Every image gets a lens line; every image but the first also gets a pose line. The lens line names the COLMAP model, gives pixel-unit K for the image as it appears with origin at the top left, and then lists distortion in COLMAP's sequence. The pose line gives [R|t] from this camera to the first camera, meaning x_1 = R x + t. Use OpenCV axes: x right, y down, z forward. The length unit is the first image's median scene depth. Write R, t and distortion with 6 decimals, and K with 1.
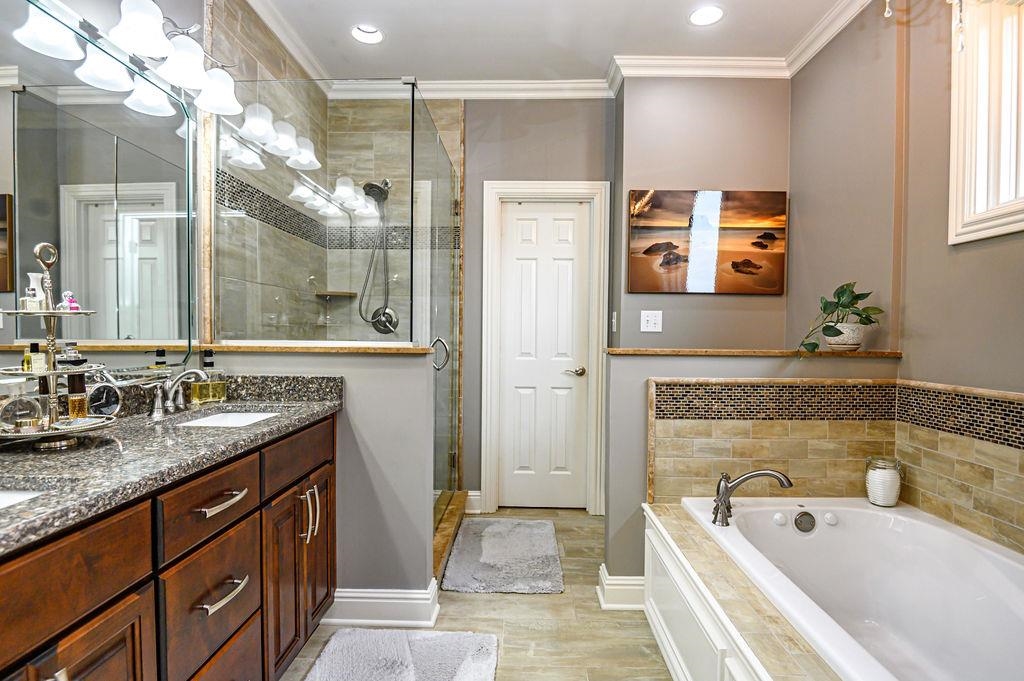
lens RADIAL K [[518.7, 0, 514.4], [0, 518.7, 348.8], [0, 0, 1]] dist [-0.009739, -0.006107]
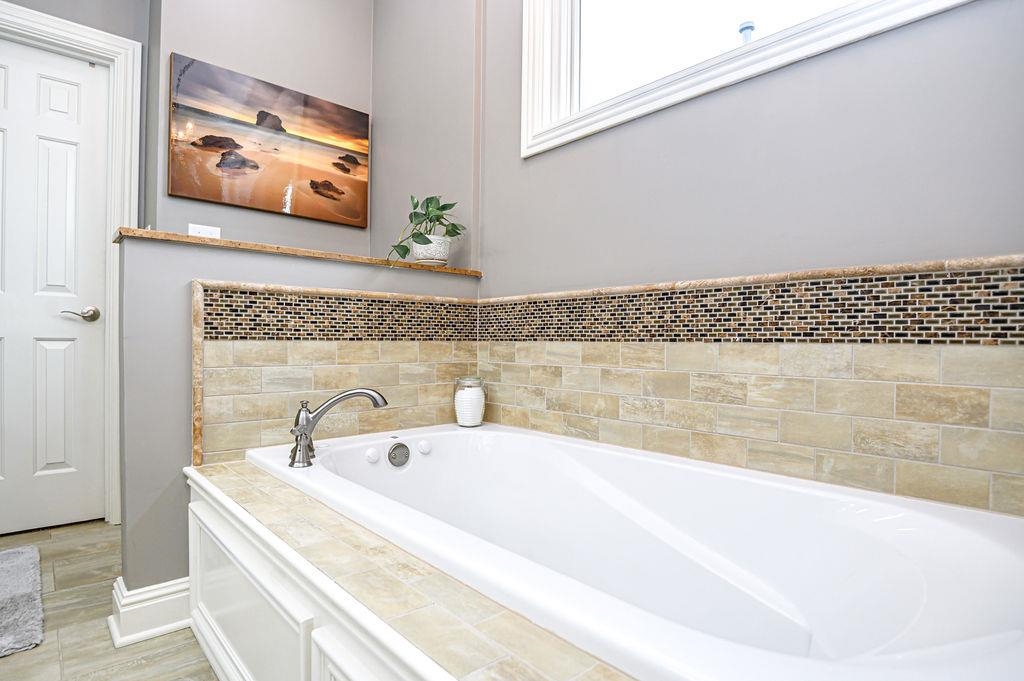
lens RADIAL K [[534.8, 0, 508.0], [0, 534.8, 347.6], [0, 0, 1]] dist [-0.018766, -0.002940]
pose [[0.730050, -0.006796, 0.683360, 0.087197], [0.015303, 0.999862, -0.006405, 0.158023], [-0.683223, 0.015133, 0.730053, 0.216959]]
